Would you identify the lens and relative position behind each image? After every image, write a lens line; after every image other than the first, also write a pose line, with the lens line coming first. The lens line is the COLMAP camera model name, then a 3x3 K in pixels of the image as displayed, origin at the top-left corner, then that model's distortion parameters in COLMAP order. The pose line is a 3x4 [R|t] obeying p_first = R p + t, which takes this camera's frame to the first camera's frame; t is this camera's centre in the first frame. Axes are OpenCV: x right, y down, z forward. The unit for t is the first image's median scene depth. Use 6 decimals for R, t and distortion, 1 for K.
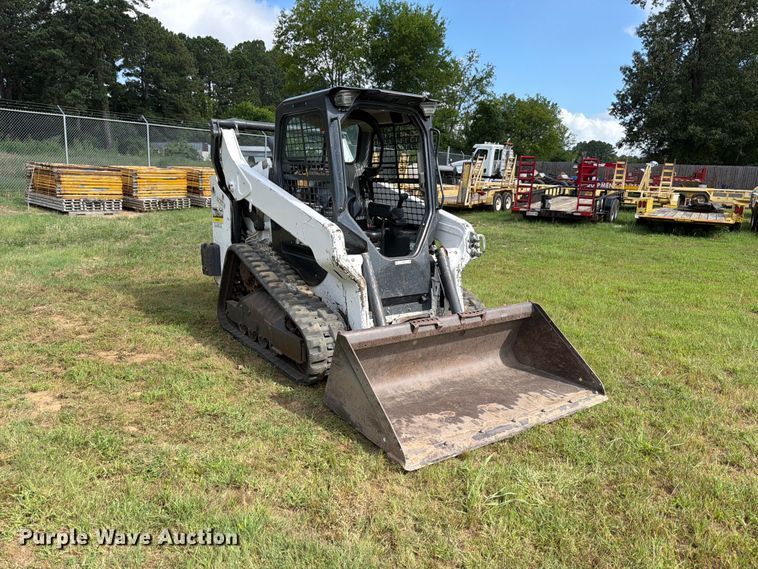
lens RADIAL K [[540.8, 0, 379.0], [0, 540.8, 284.5], [0, 0, 1]] dist [0.060843, -0.068663]
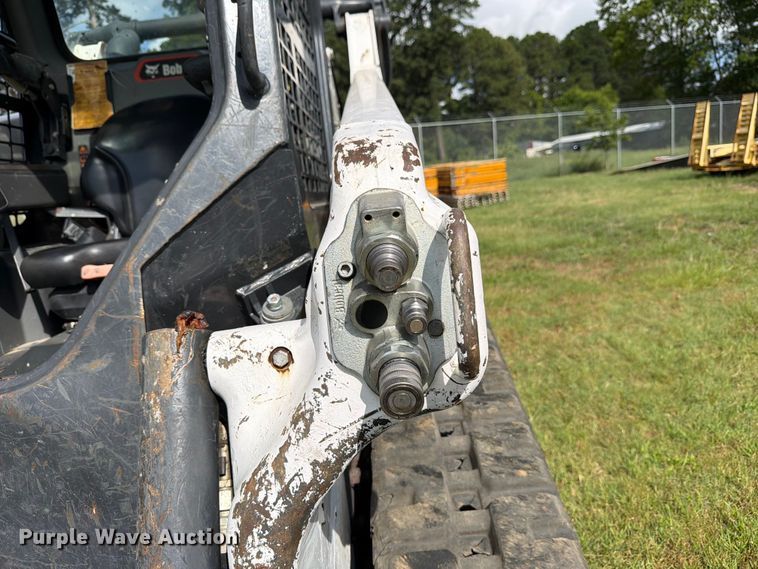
lens RADIAL K [[552.2, 0, 386.4], [0, 552.2, 282.4], [0, 0, 1]] dist [0.036673, -0.046344]
pose [[0.827359, -0.020503, -0.561299, 0.243772], [0.016931, 0.999790, -0.011564, -0.076670], [0.561418, 0.000065, 0.827532, 0.899094]]
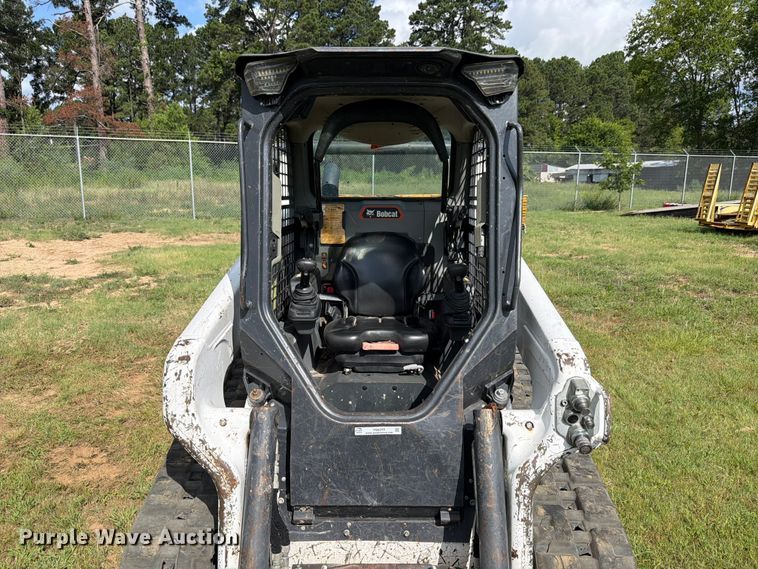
lens RADIAL K [[540.8, 0, 379.0], [0, 540.8, 284.5], [0, 0, 1]] dist [0.060843, -0.068663]
pose [[0.816808, 0.074219, -0.572116, 0.272175], [-0.094861, 0.995471, -0.006294, -0.148517], [0.569058, 0.059413, 0.820148, 0.607117]]
